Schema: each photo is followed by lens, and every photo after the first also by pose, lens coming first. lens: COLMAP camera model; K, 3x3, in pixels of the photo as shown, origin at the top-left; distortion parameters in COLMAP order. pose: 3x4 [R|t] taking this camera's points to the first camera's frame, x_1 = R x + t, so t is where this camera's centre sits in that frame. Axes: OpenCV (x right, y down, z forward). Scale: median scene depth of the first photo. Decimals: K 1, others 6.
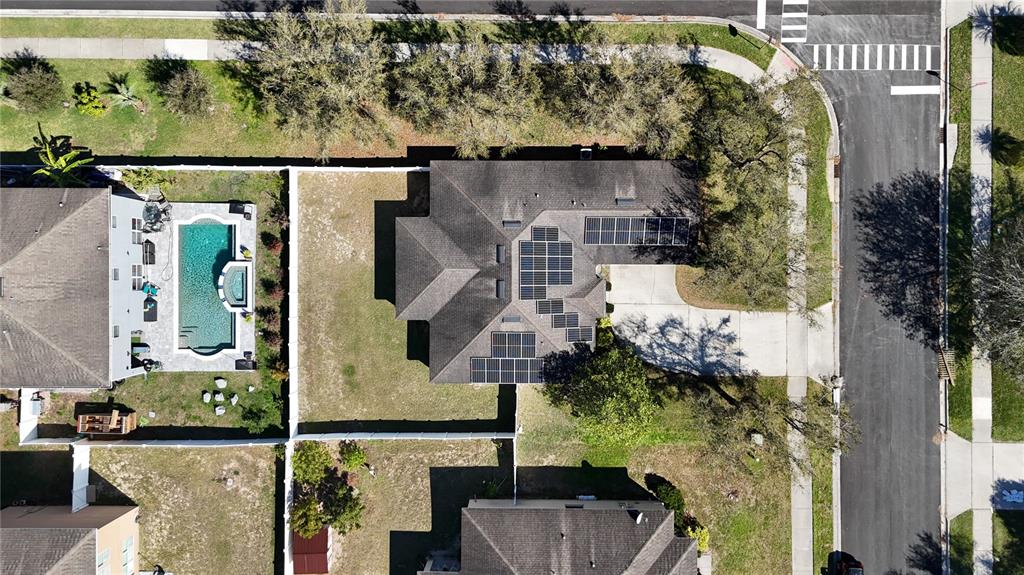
lens RADIAL K [[758.5, 0, 510.5], [0, 758.5, 284.1], [0, 0, 1]] dist [0.041021, -0.038304]
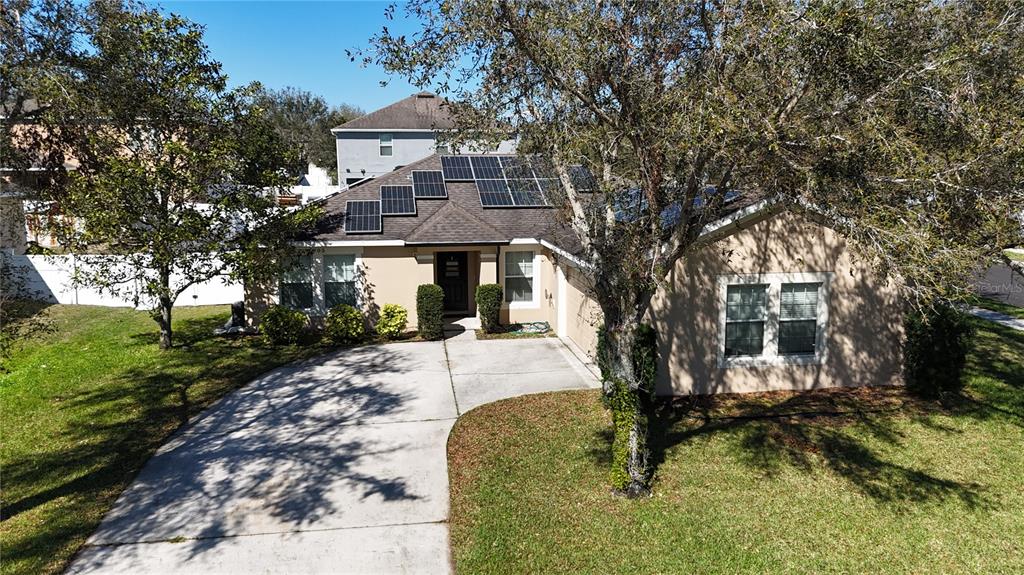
lens RADIAL K [[758.5, 0, 508.7], [0, 758.5, 283.0], [0, 0, 1]] dist [0.041021, -0.038304]
pose [[0.147290, 0.166316, -0.975010, 0.483045], [-0.988936, 0.007188, -0.148168, 0.047035], [-0.017634, 0.986046, 0.165534, 0.910622]]
